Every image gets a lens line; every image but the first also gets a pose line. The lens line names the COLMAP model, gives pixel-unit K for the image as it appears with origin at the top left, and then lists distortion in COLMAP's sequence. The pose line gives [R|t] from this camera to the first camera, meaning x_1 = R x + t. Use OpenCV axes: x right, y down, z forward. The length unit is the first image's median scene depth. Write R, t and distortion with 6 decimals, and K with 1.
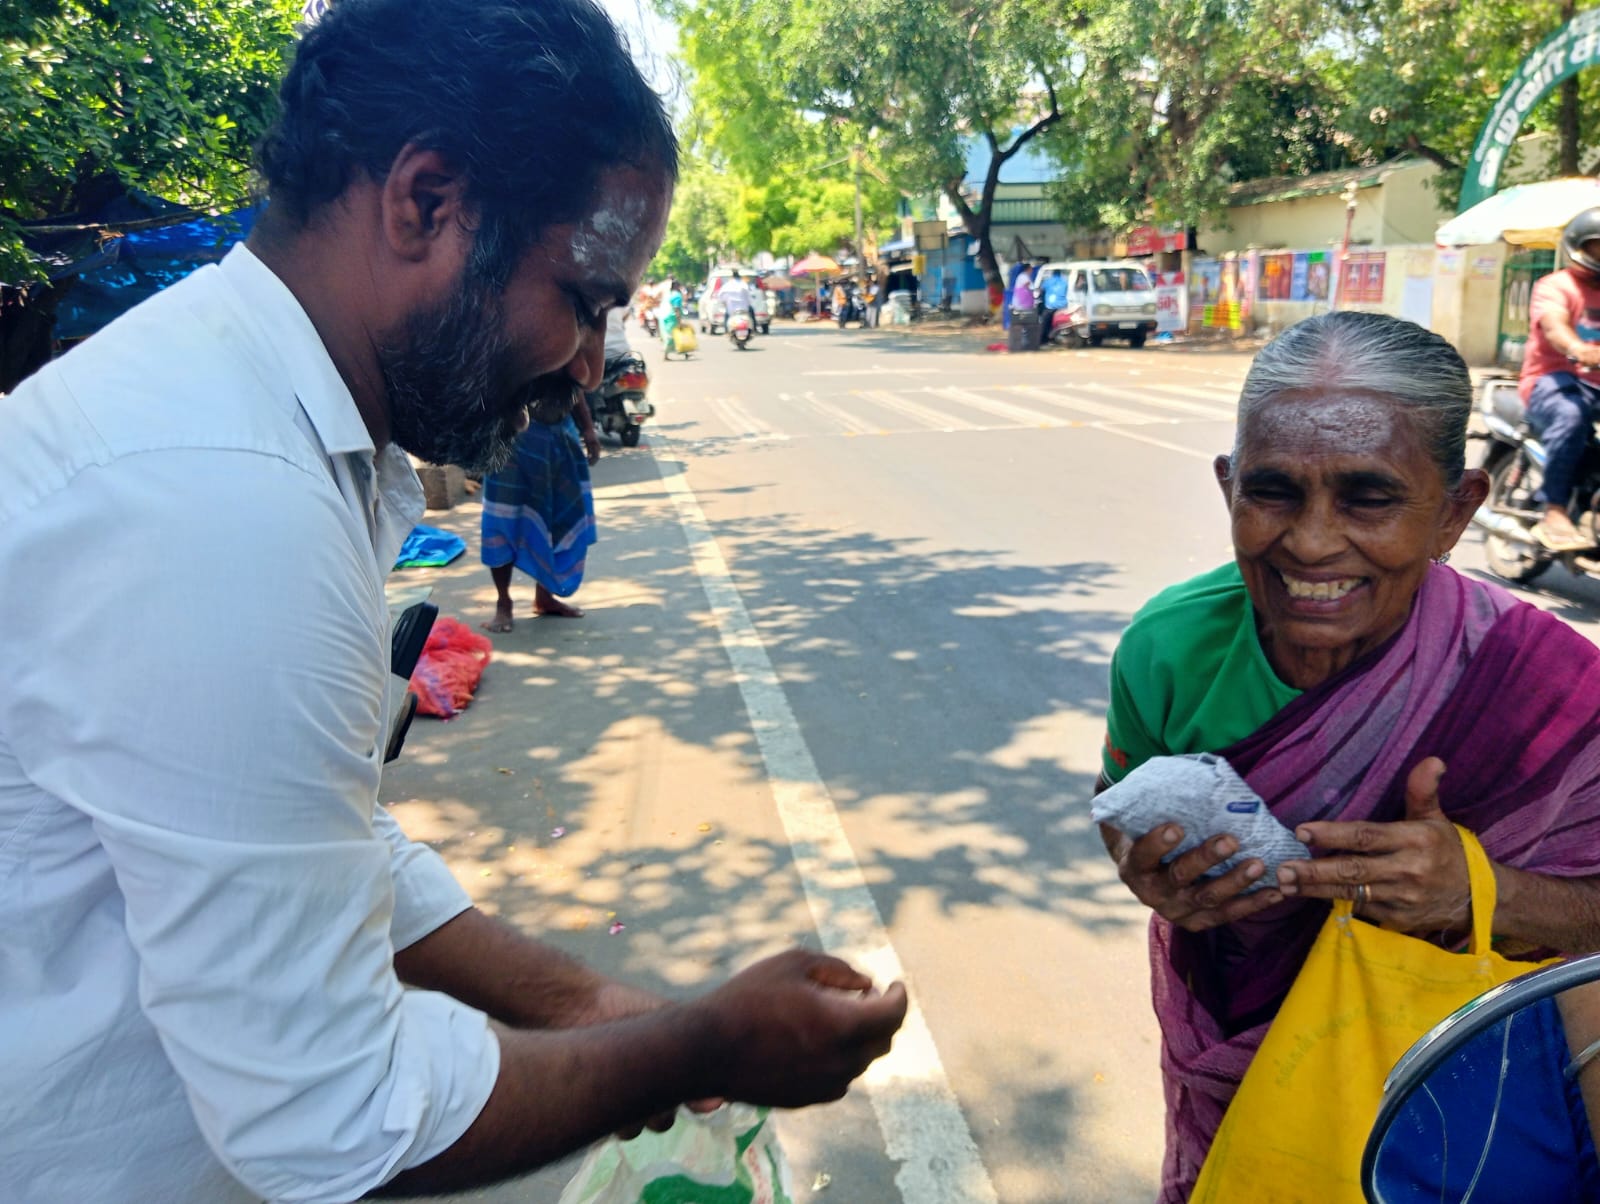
lens RADIAL K [[1282.4, 0, 802.0], [0, 1282.4, 623.6], [0, 0, 1]] dist [0.081287, -0.131039]
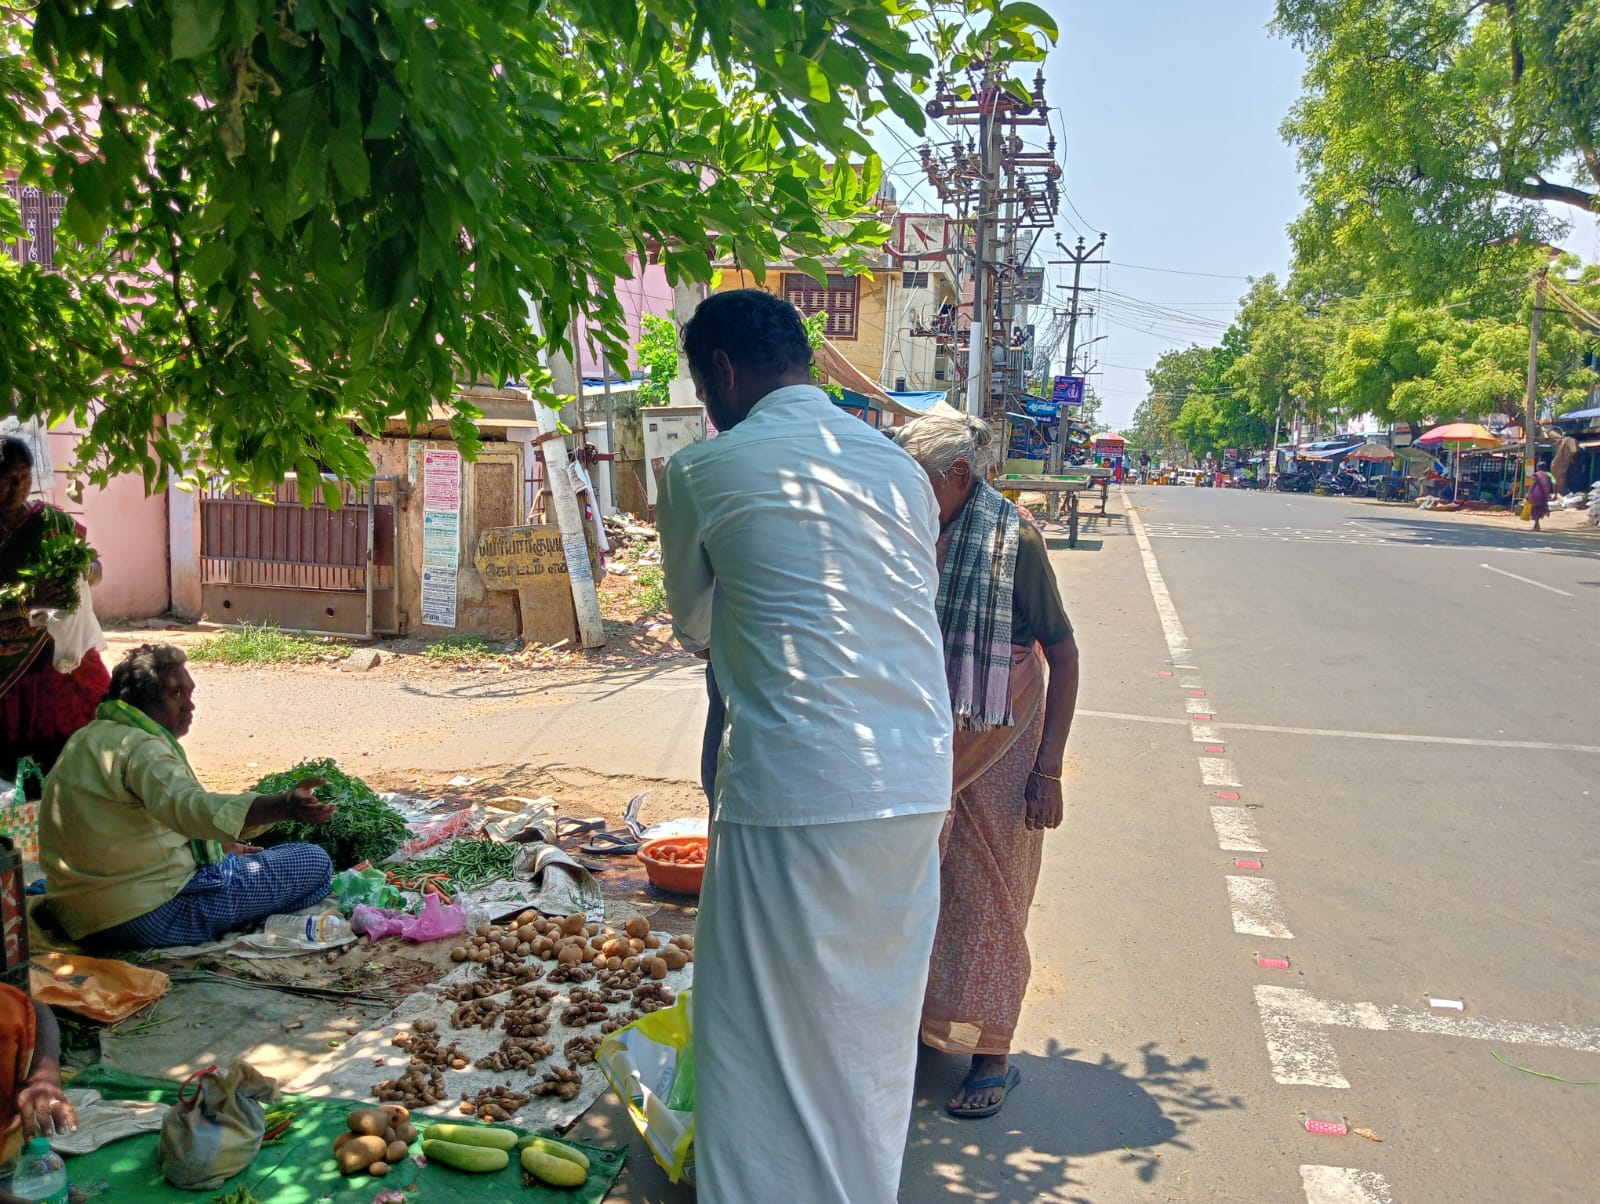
lens RADIAL K [[1282.4, 0, 802.0], [0, 1282.4, 623.6], [0, 0, 1]] dist [0.081287, -0.131039]
pose [[0.918894, 0.110900, -0.378597, -0.036190], [-0.154075, 0.984342, -0.085620, -0.059451], [0.363174, 0.137008, 0.921593, 0.228974]]
